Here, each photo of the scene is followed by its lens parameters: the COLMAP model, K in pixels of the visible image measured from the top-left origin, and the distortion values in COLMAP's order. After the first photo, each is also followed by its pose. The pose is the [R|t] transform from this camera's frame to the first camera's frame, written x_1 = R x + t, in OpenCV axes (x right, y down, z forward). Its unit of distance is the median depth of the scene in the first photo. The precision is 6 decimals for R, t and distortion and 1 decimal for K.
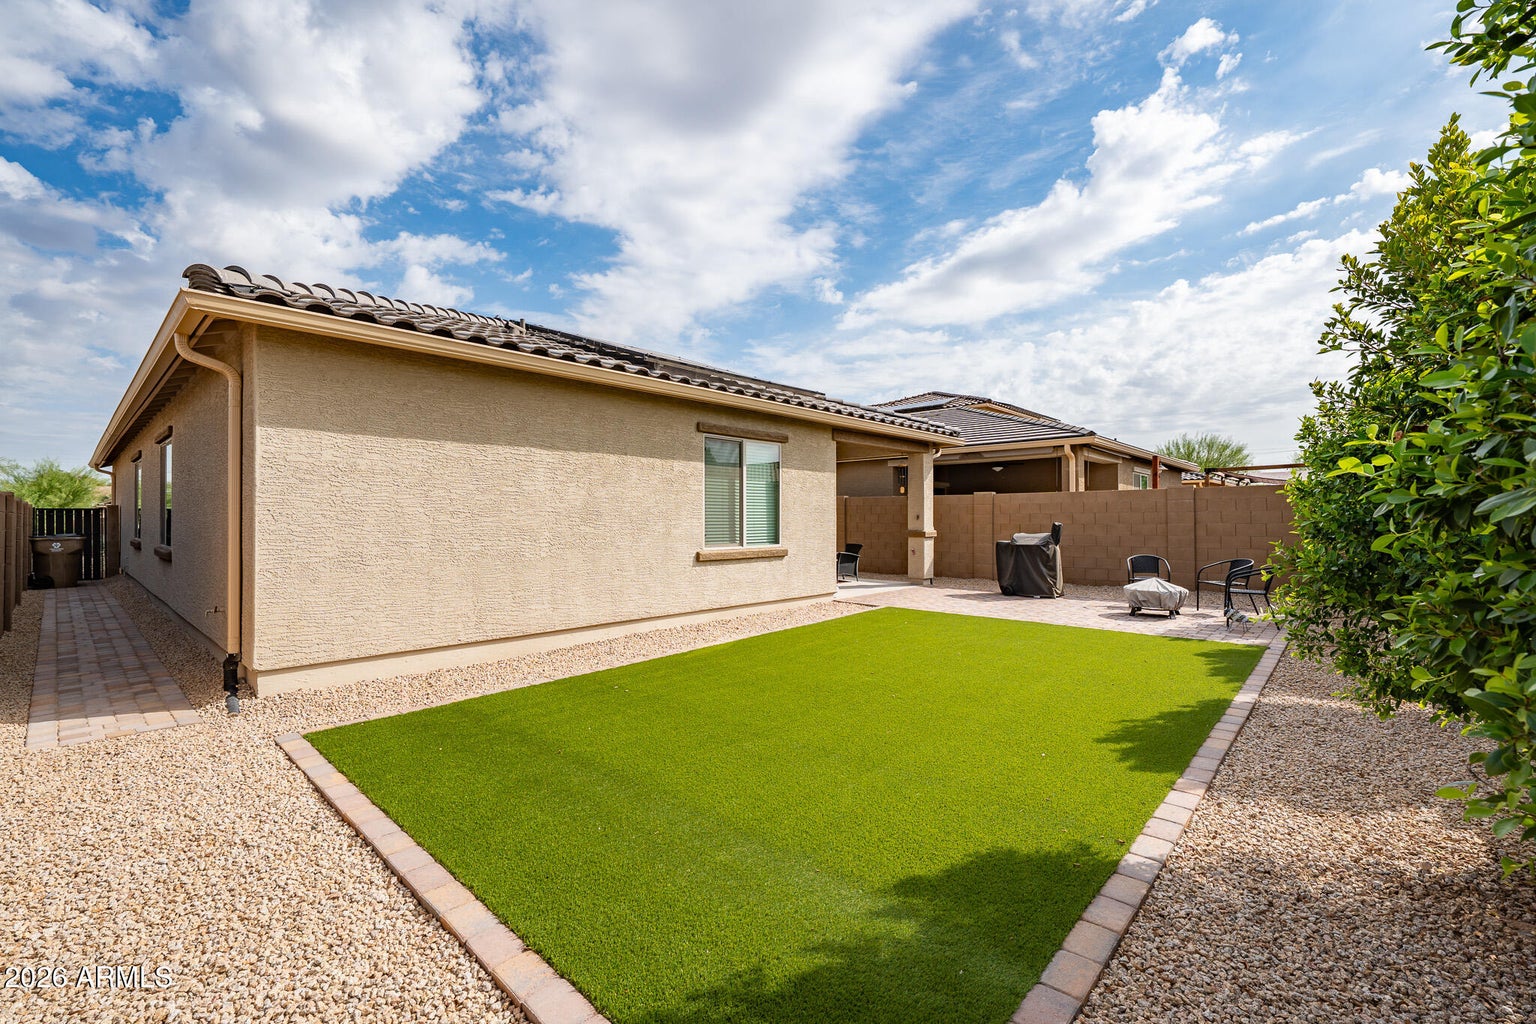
lens RADIAL K [[655.7, 0, 765.1], [0, 655.7, 516.9], [0, 0, 1]] dist [-0.001956, 0.000056]
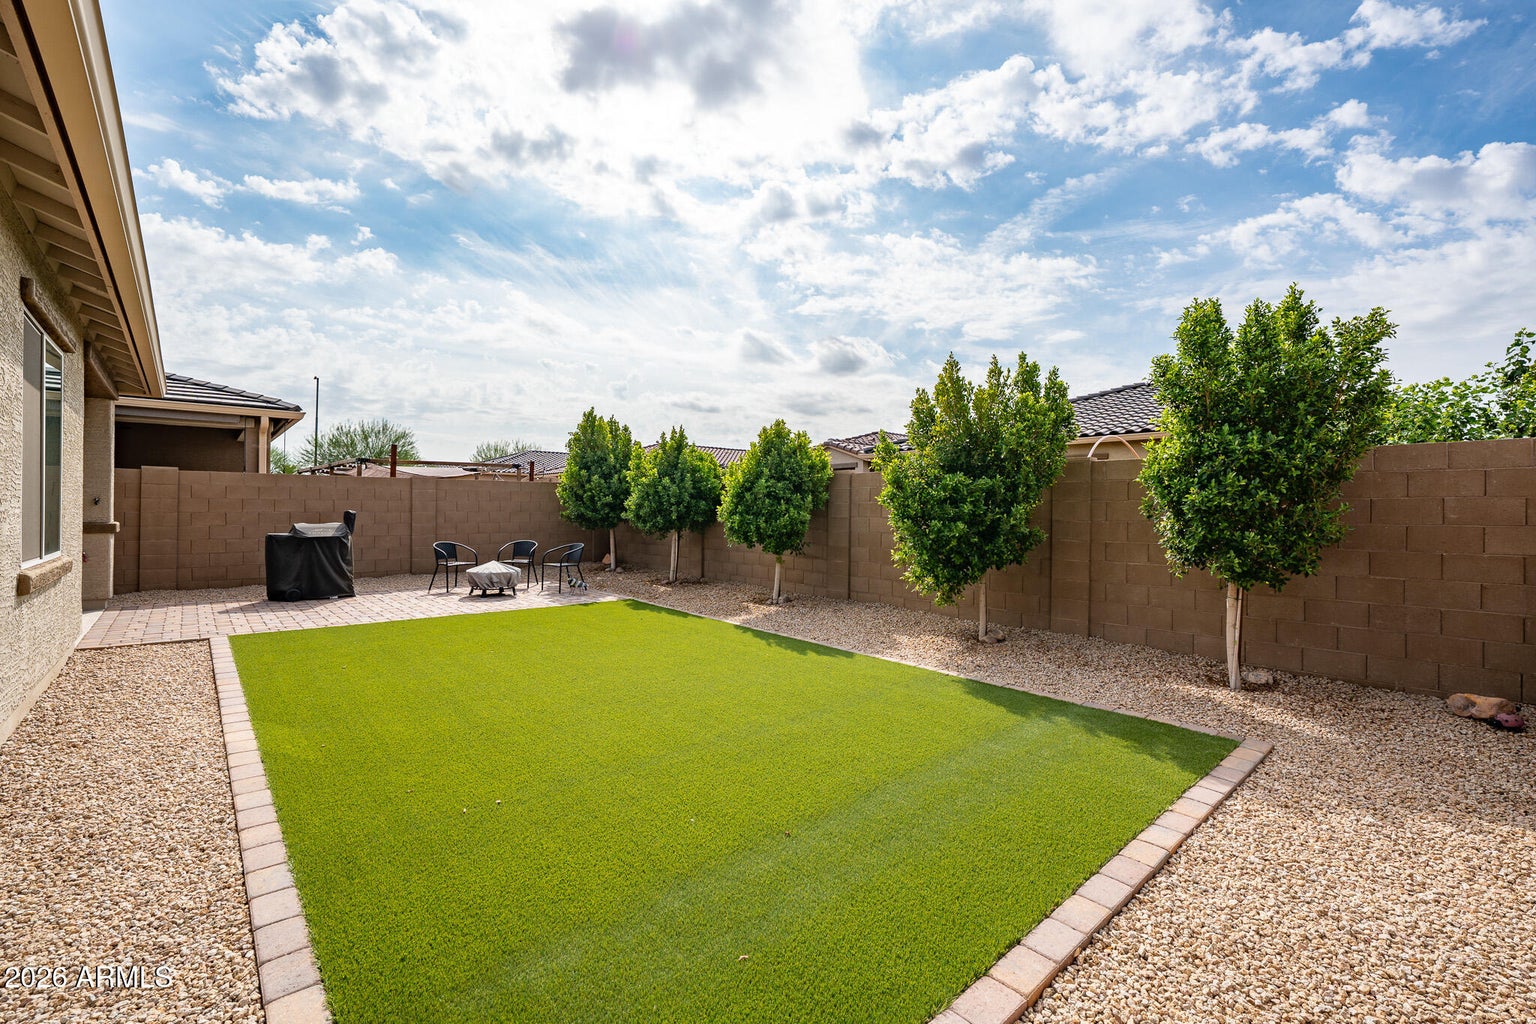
lens RADIAL K [[655.7, 0, 765.1], [0, 655.7, 516.9], [0, 0, 1]] dist [-0.001956, 0.000056]
pose [[0.090078, -0.006686, 0.995912, -0.485817], [-0.010166, 0.999919, 0.007632, 0.006042], [-0.995883, -0.010812, 0.090003, 0.460438]]
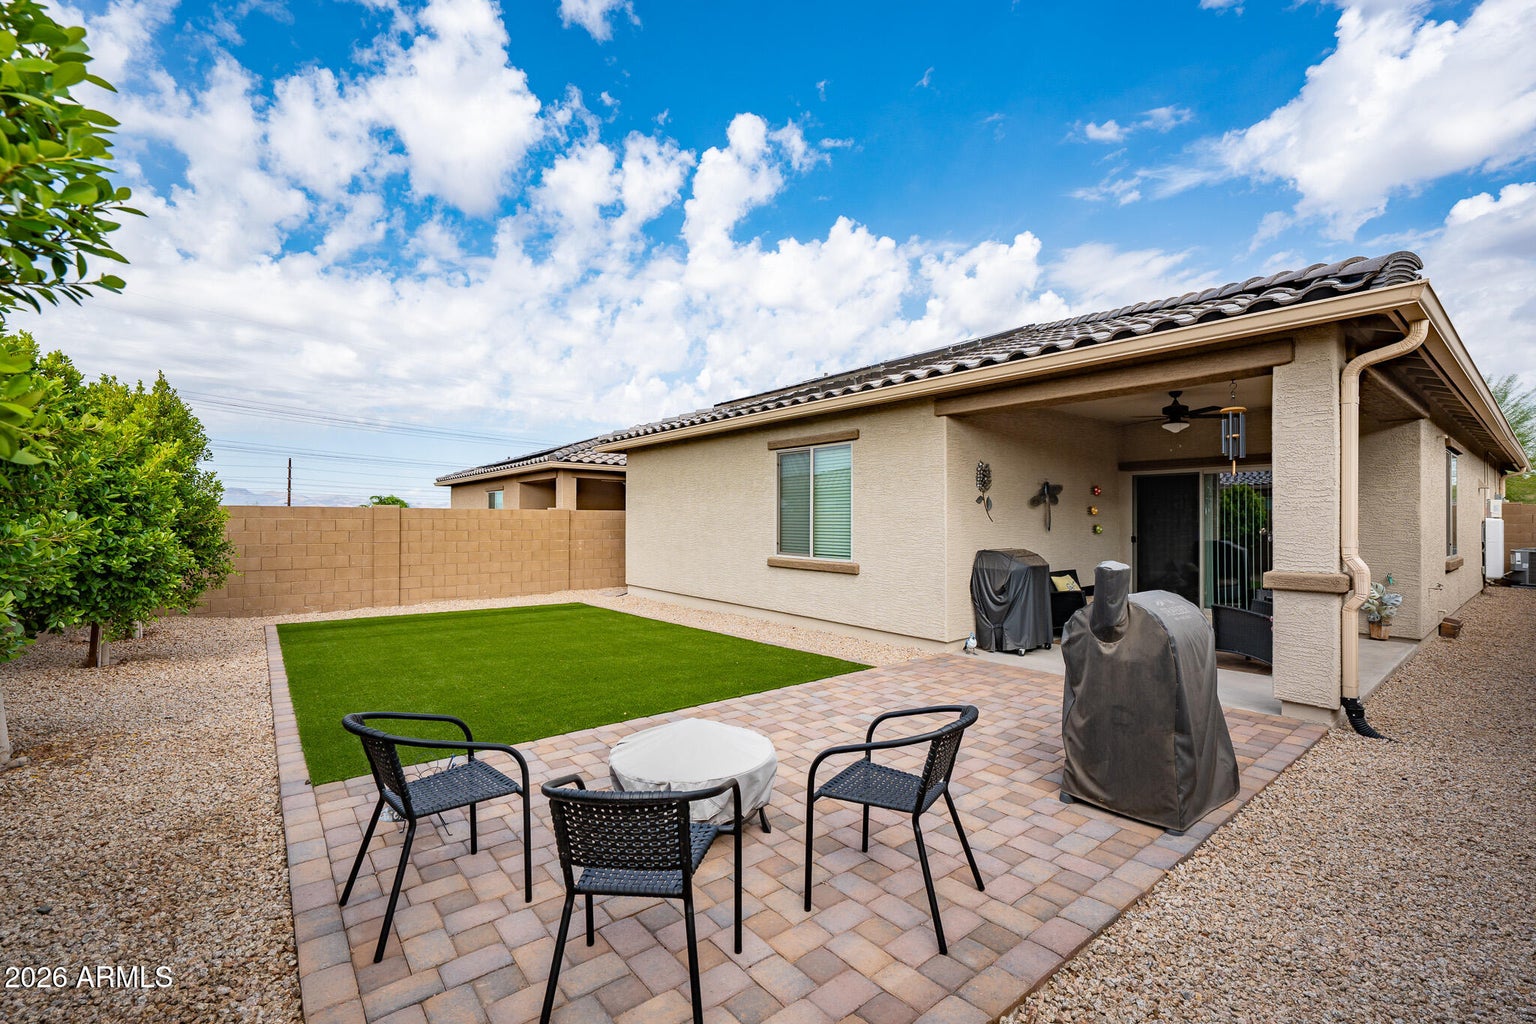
lens RADIAL K [[655.7, 0, 765.1], [0, 655.7, 516.9], [0, 0, 1]] dist [-0.001956, 0.000056]
pose [[-0.133703, -0.007515, -0.990993, 0.976952], [0.003742, 0.999960, -0.008088, -0.007675], [0.991014, -0.004789, -0.133669, 1.108147]]
